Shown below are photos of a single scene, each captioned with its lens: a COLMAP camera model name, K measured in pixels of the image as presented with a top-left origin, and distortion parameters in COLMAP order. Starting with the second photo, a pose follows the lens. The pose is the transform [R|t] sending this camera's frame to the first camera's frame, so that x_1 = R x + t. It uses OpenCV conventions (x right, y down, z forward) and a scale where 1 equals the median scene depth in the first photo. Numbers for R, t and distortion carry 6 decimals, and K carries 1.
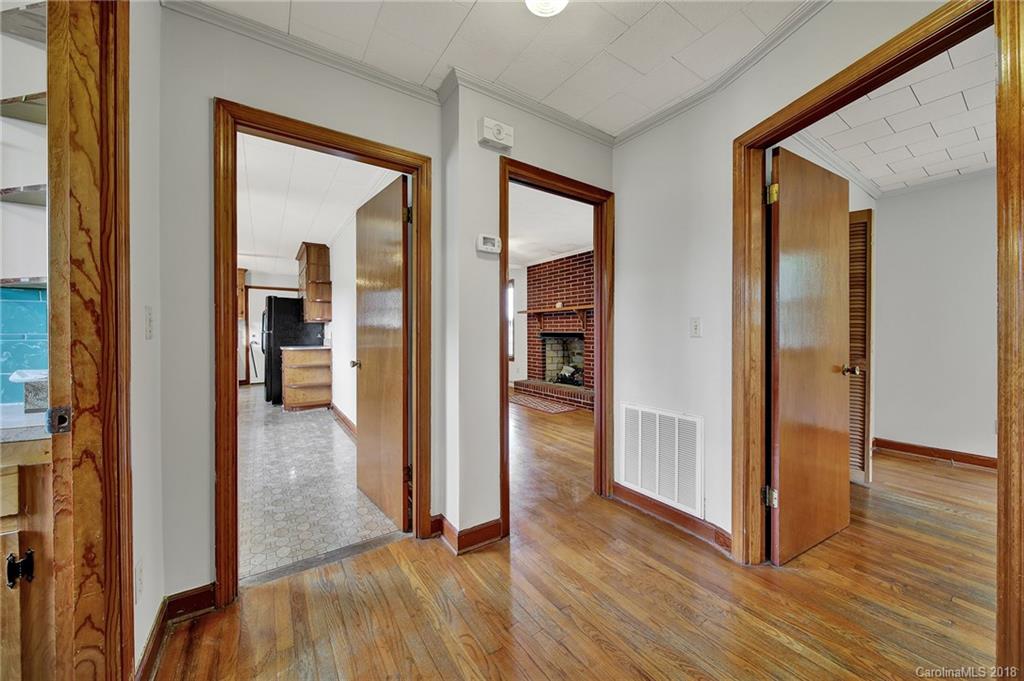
lens RADIAL K [[369.5, 0, 510.1], [0, 369.5, 335.6], [0, 0, 1]] dist [-0.003179, -0.000153]
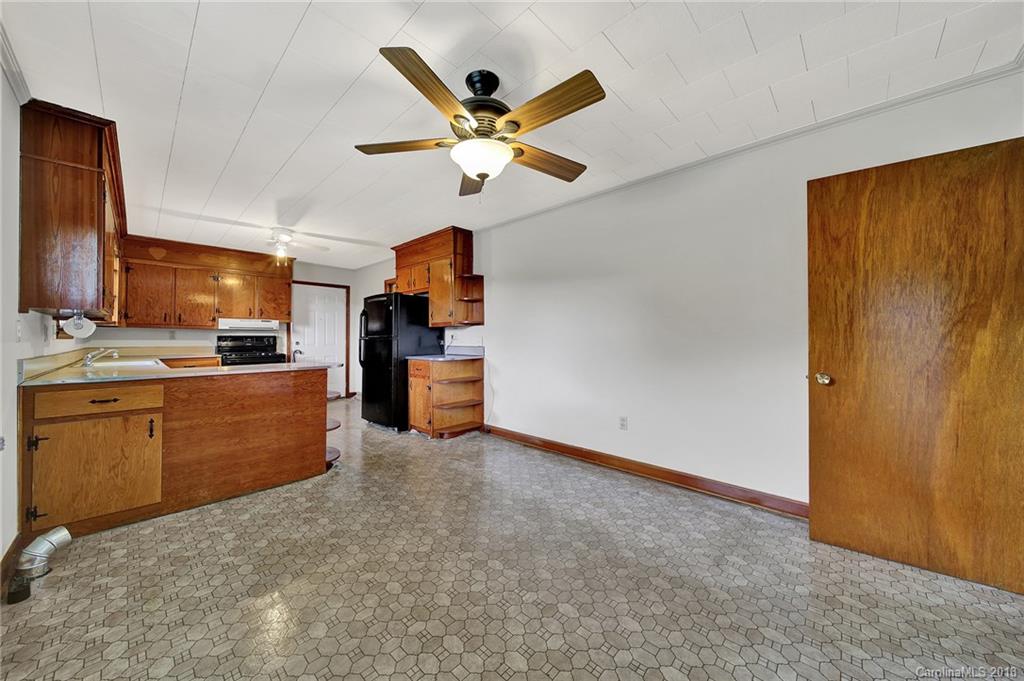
lens RADIAL K [[369.5, 0, 510.1], [0, 369.5, 335.6], [0, 0, 1]] dist [-0.003179, -0.000153]
pose [[0.976075, -0.003725, 0.217400, -0.525114], [0.006670, 0.999896, -0.012811, -0.003088], [-0.217330, 0.013955, 0.975998, 0.162913]]
